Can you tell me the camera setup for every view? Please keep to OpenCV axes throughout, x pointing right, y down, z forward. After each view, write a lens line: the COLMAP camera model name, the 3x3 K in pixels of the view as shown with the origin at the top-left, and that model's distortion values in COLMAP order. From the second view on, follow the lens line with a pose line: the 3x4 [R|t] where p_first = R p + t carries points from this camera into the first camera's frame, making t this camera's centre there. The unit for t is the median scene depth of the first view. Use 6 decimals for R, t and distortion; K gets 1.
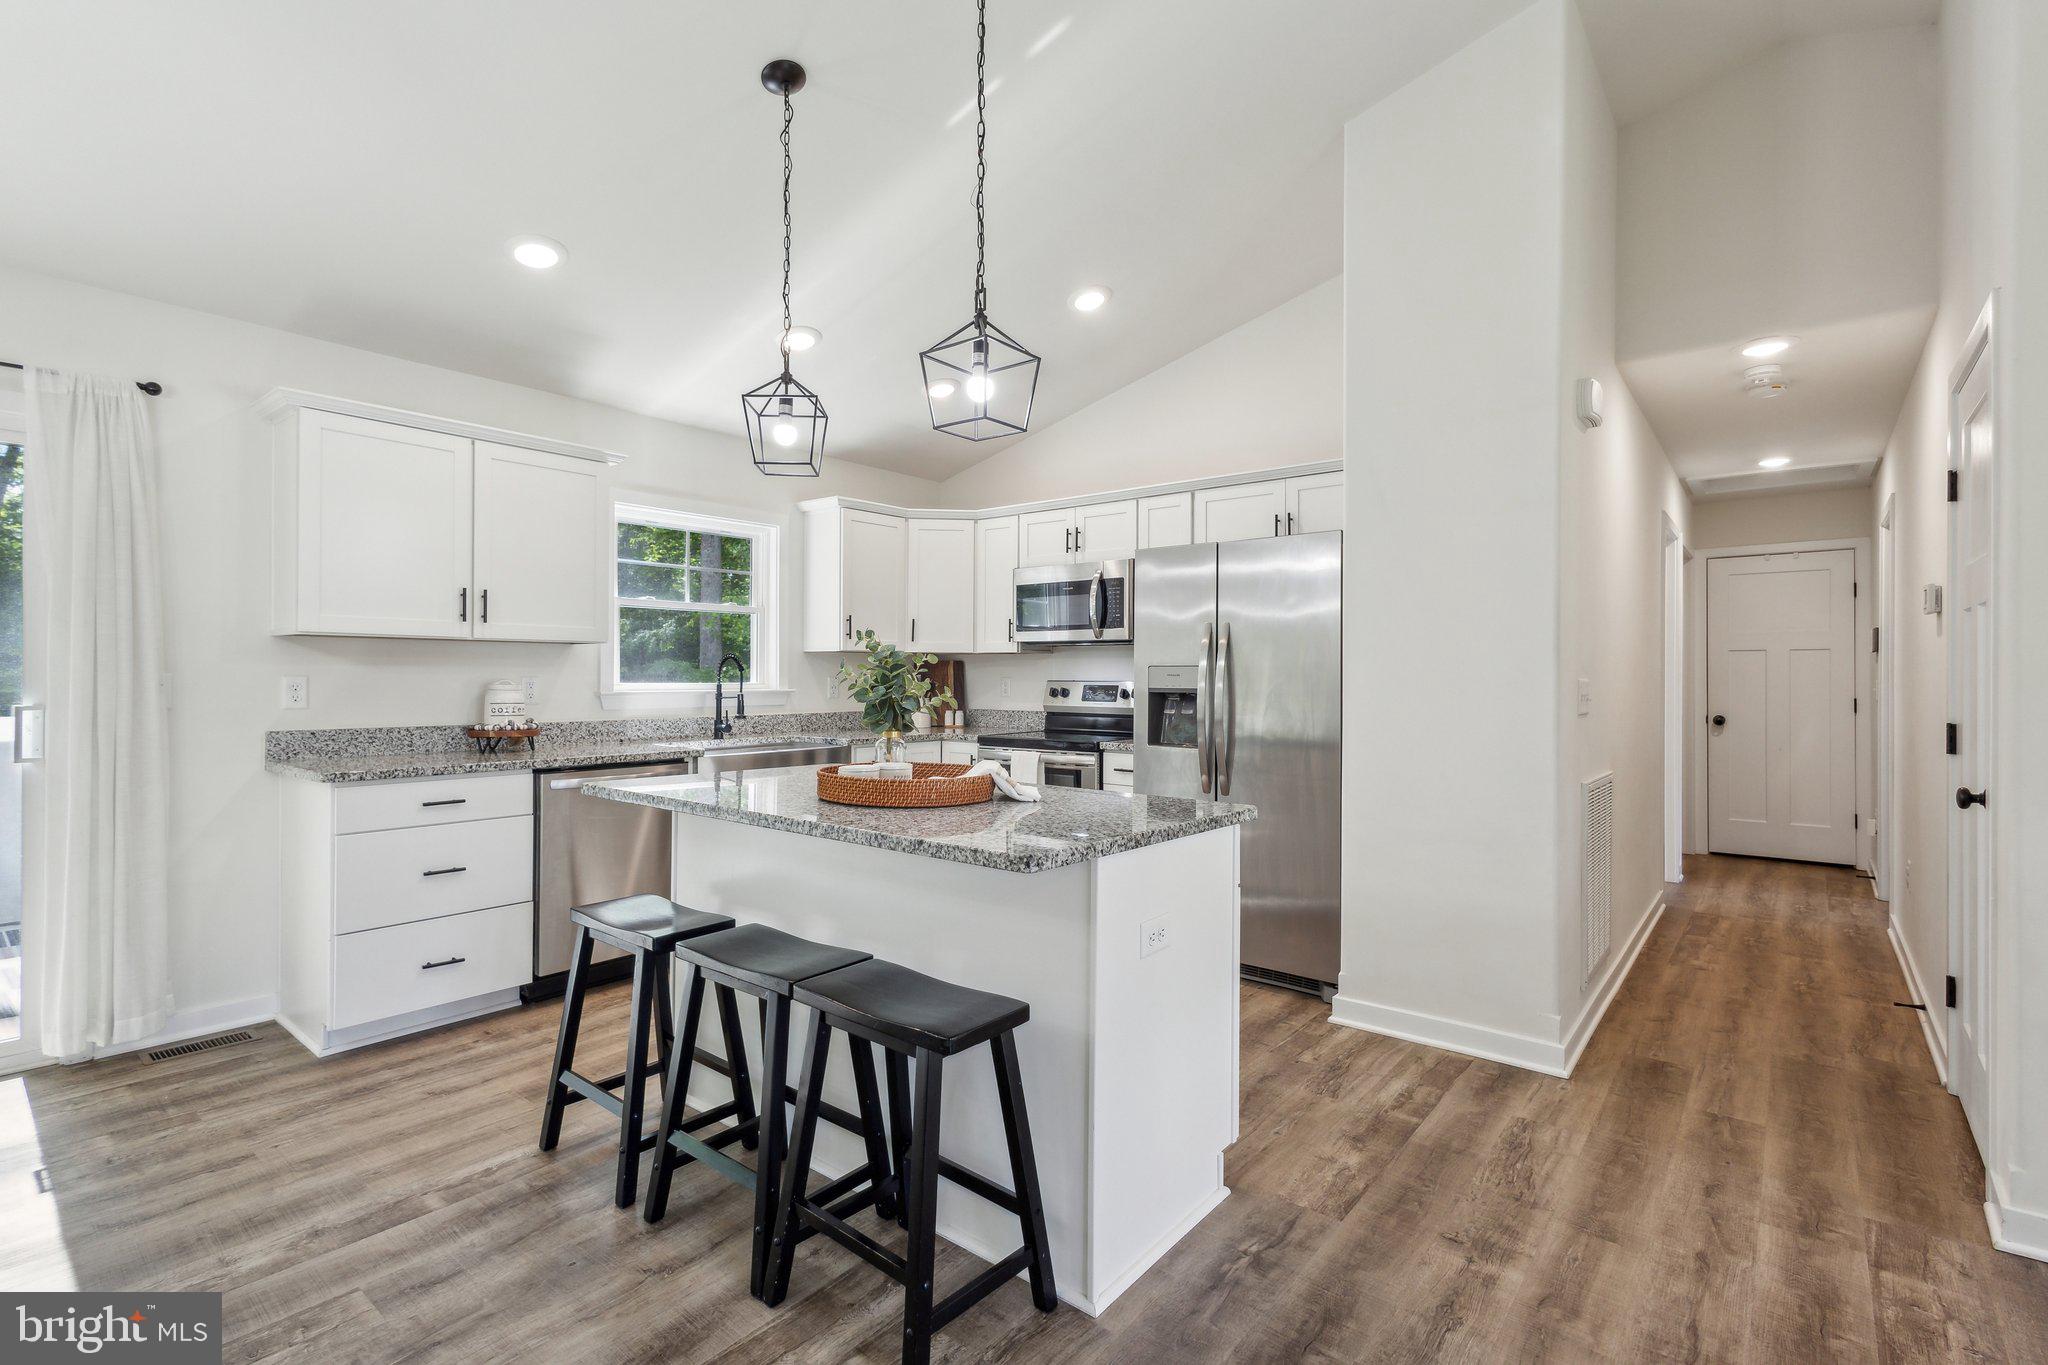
lens RADIAL K [[937.1, 0, 1019.3], [0, 937.1, 677.1], [0, 0, 1]] dist [0.018305, -0.010727]
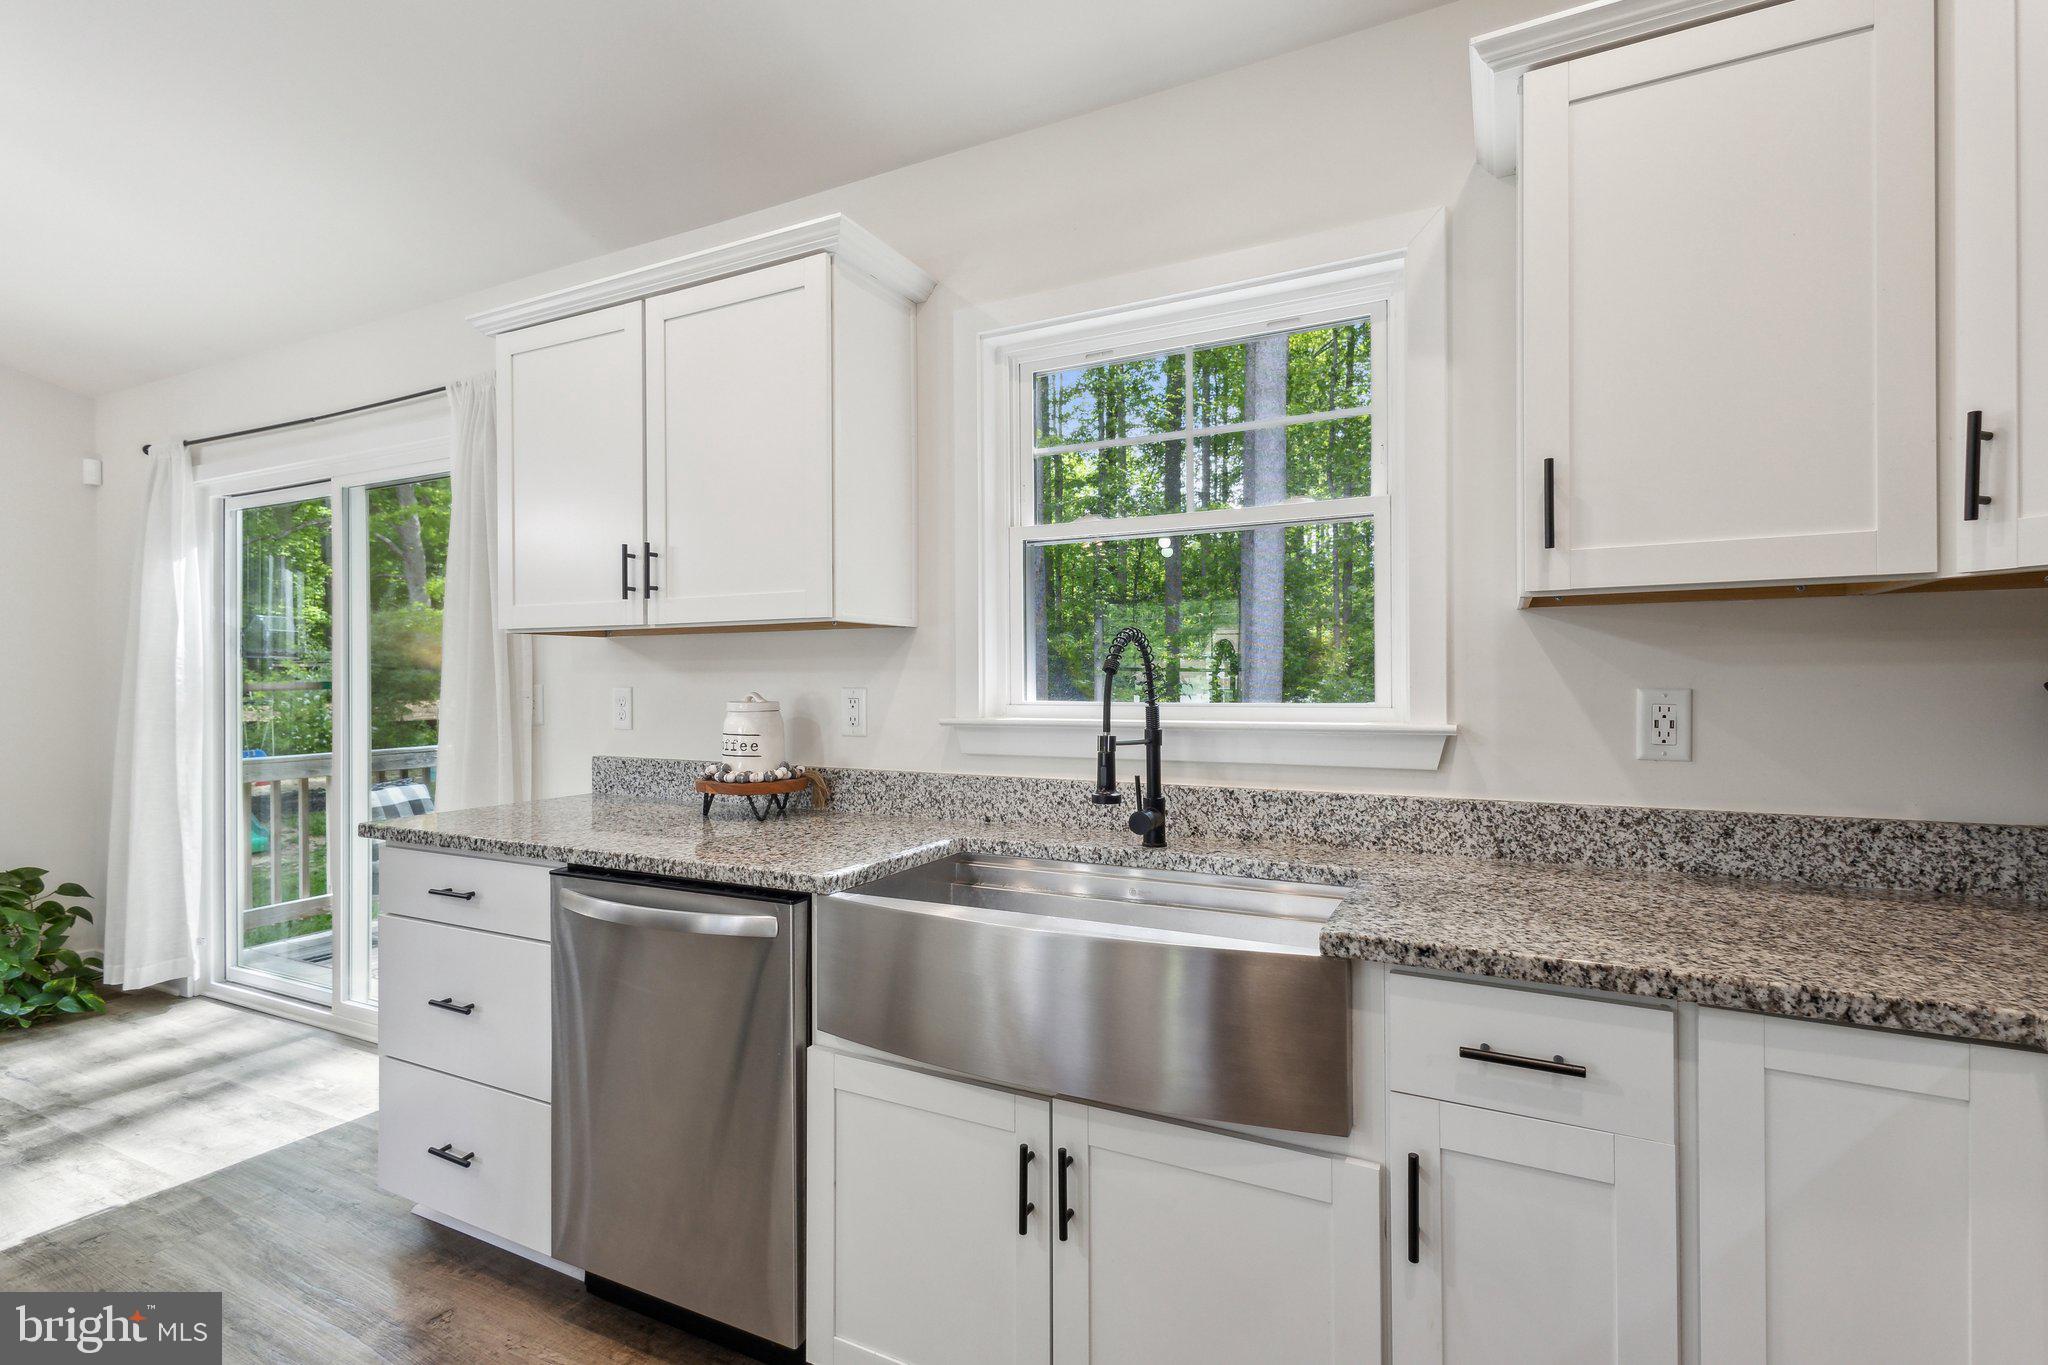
lens RADIAL K [[937.1, 0, 1019.3], [0, 937.1, 677.1], [0, 0, 1]] dist [0.018305, -0.010727]
pose [[0.220903, -0.005619, -0.975280, 0.077176], [0.005833, 0.999973, -0.004440, -0.004653], [0.975278, -0.004708, 0.220930, 1.400242]]
